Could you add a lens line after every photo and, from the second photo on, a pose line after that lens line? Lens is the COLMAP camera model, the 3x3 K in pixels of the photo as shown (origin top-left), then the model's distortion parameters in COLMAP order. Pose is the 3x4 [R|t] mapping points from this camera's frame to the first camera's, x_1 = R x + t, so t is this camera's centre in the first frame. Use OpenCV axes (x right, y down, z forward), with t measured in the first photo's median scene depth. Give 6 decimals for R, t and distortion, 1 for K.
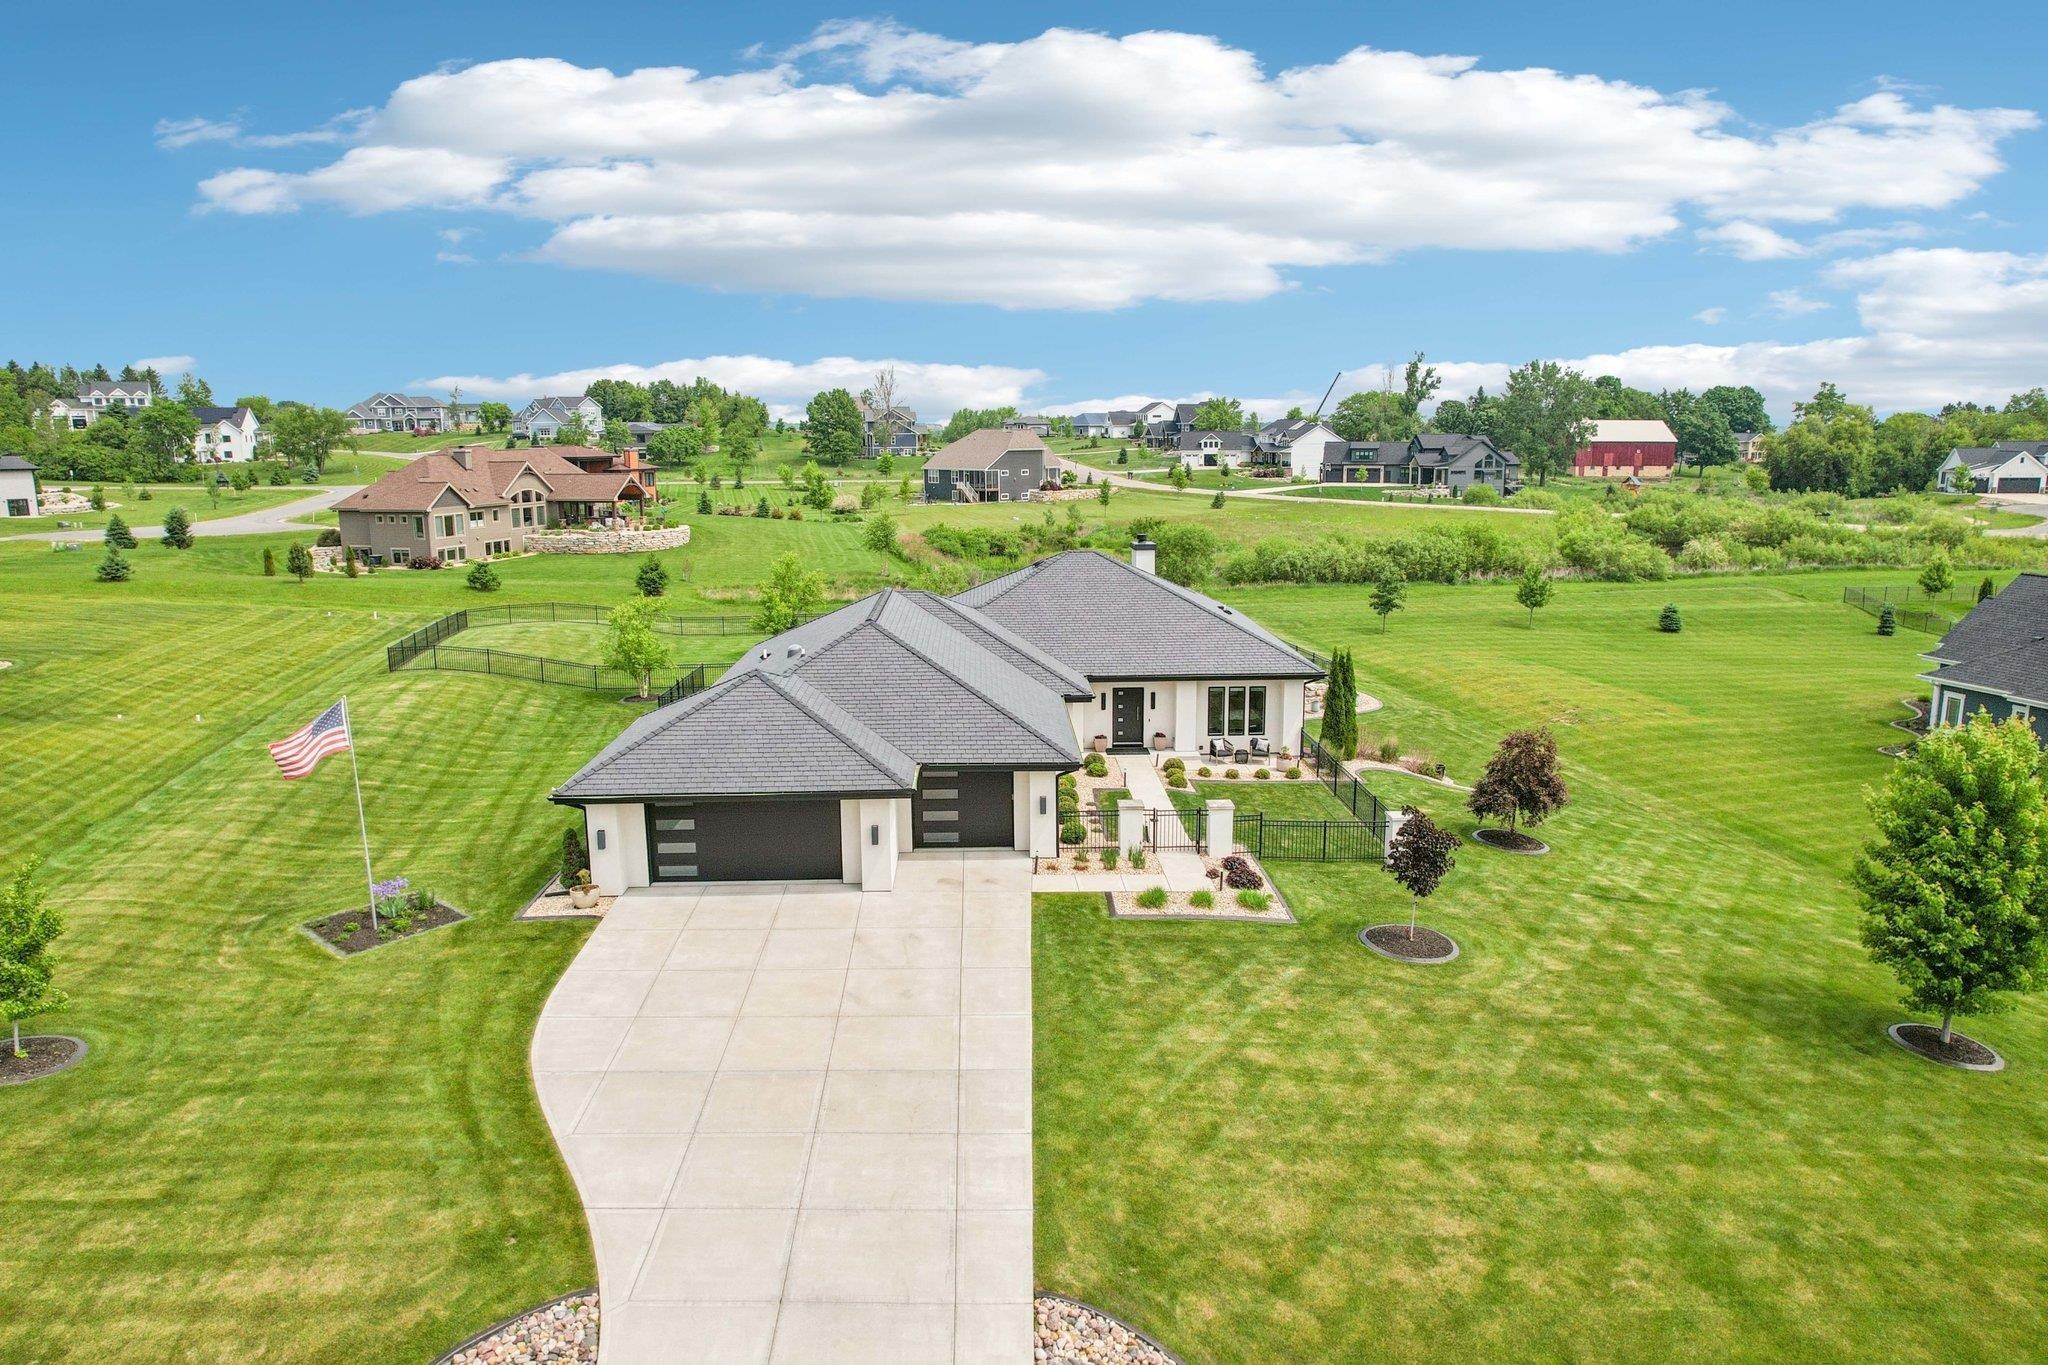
lens RADIAL K [[1323.3, 0, 1011.9], [0, 1323.3, 680.3], [0, 0, 1]] dist [-0.082945, 0.077610]
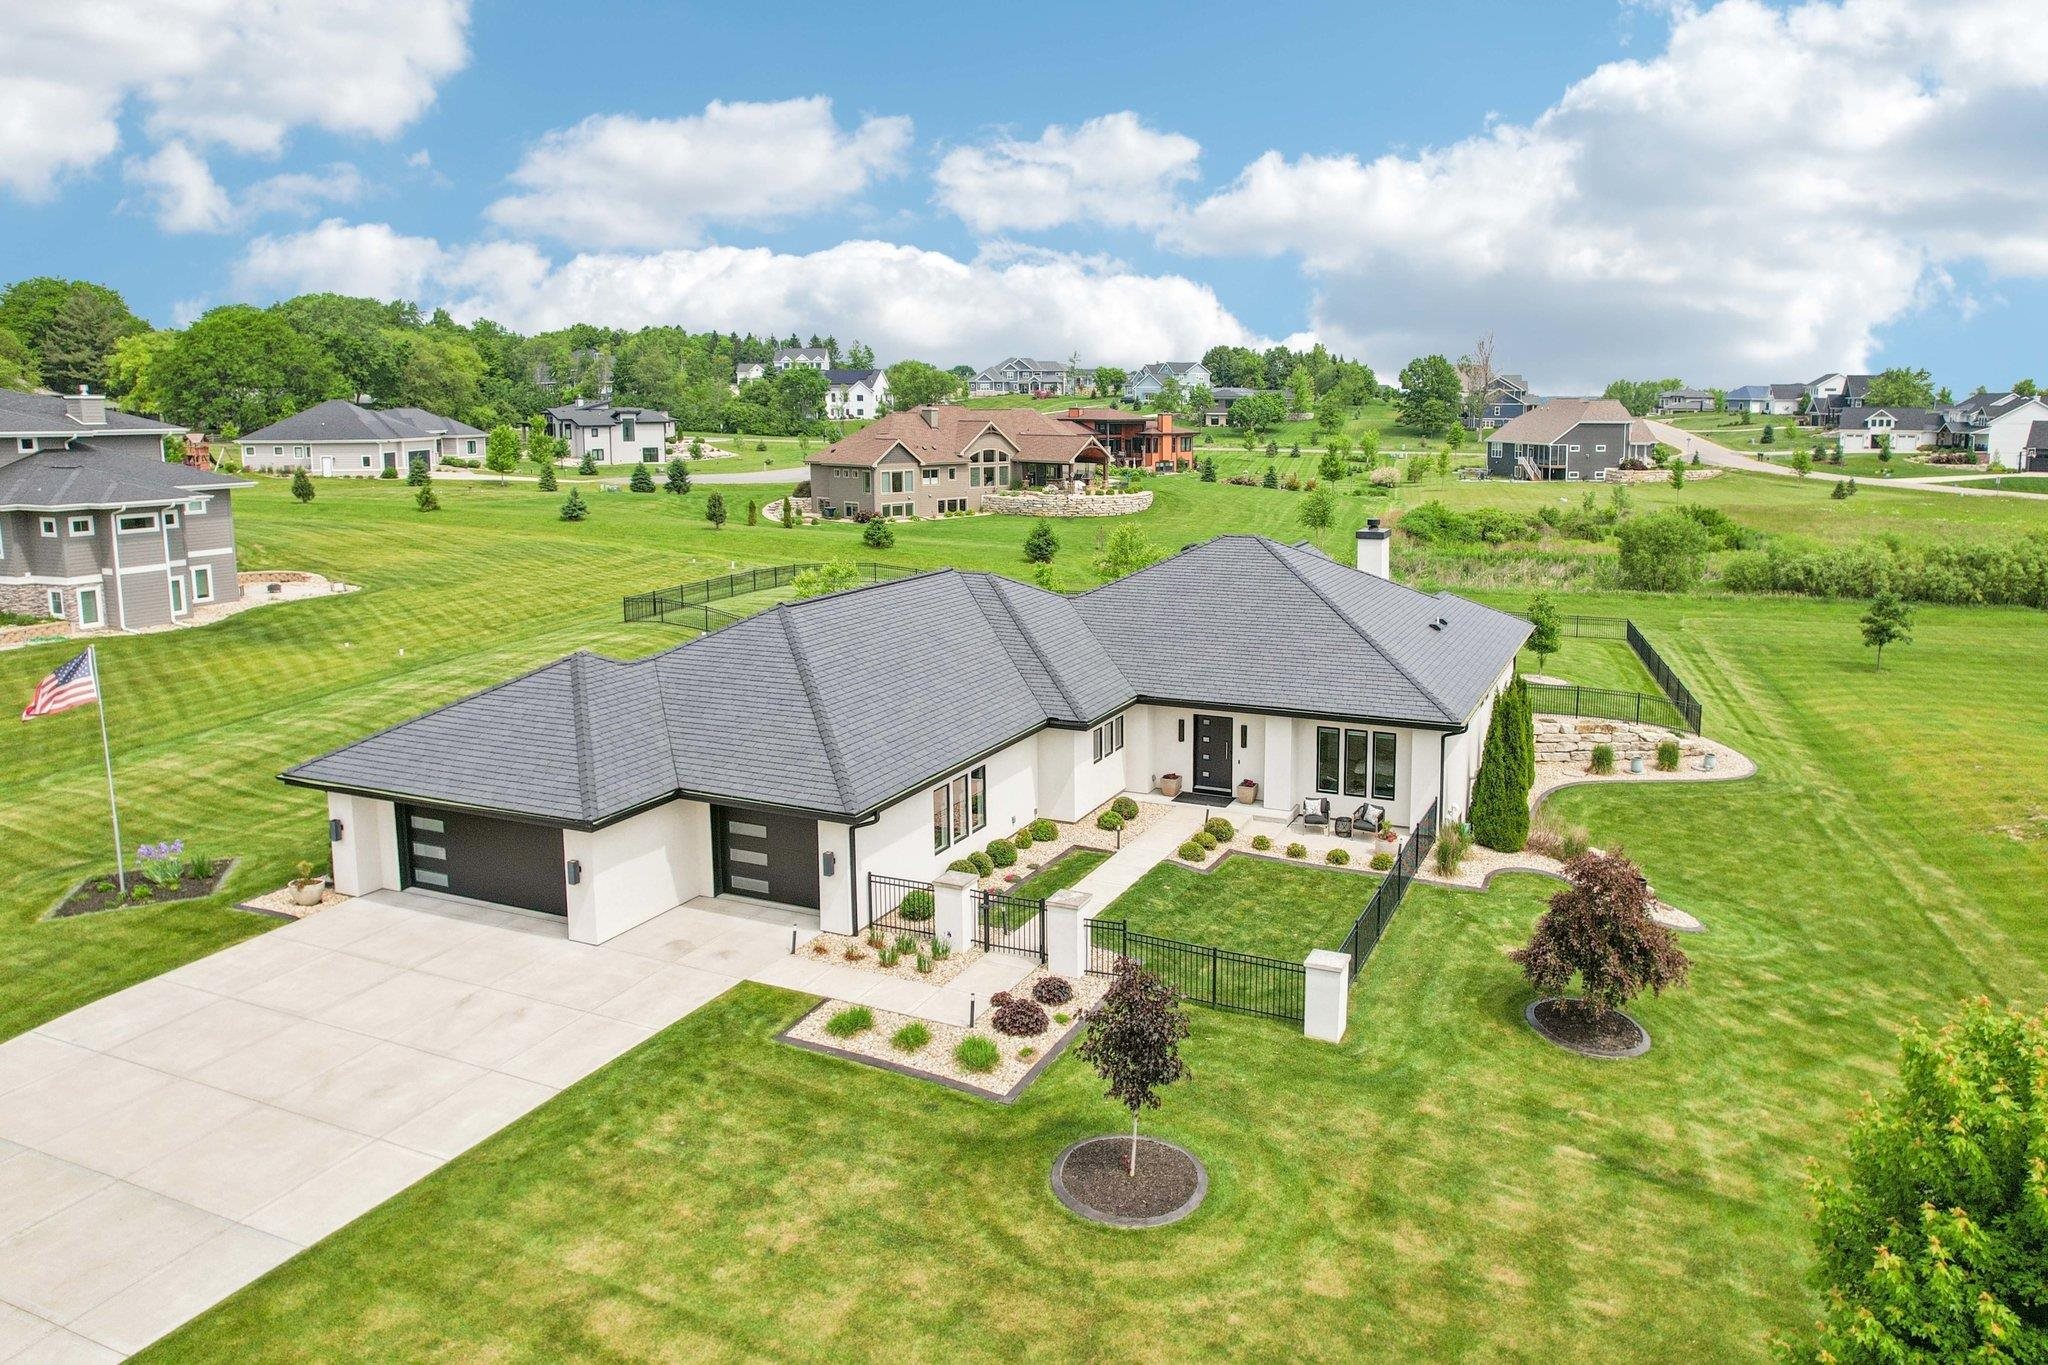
lens RADIAL K [[1365.7, 0, 1108.9], [0, 1365.7, 609.8], [0, 0, 1]] dist [-0.060953, 0.036096]
pose [[0.911710, 0.070812, -0.404685, 0.350163], [-0.085253, 0.996201, -0.017749, -0.036636], [0.401891, 0.050682, 0.914284, 0.259583]]
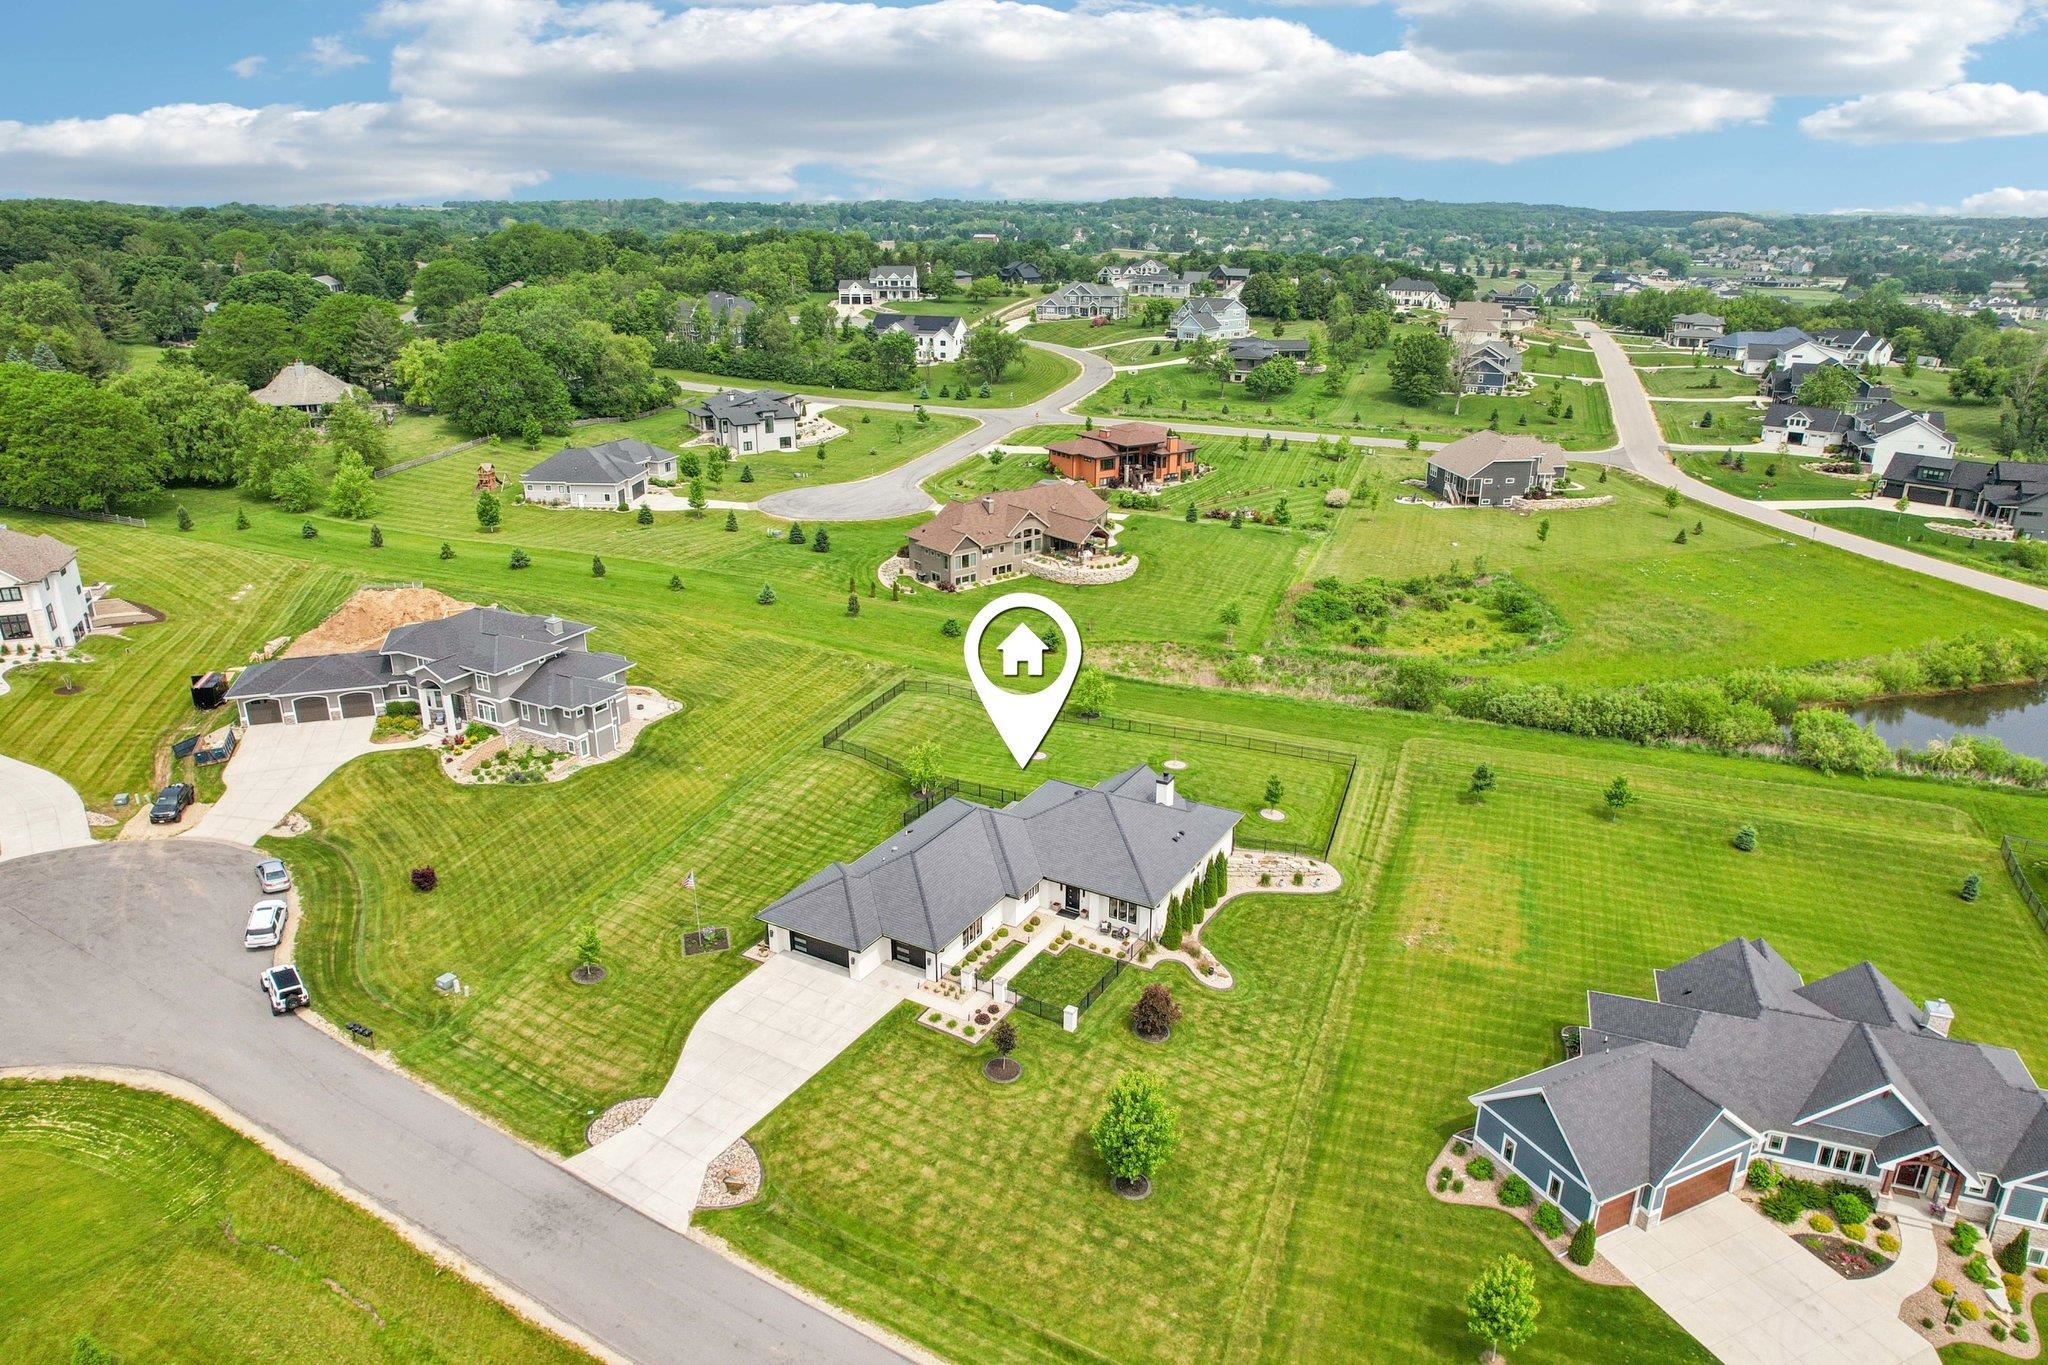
lens RADIAL K [[1299.8, 0, 1024.0], [0, 1299.8, 682.5], [0, 0, 1]] dist [-0.044165, 0.001730]
pose [[0.855487, 0.194648, -0.479848, 0.908719], [-0.112976, 0.974498, 0.193884, -0.663184], [0.505350, -0.111654, 0.855660, -0.672279]]
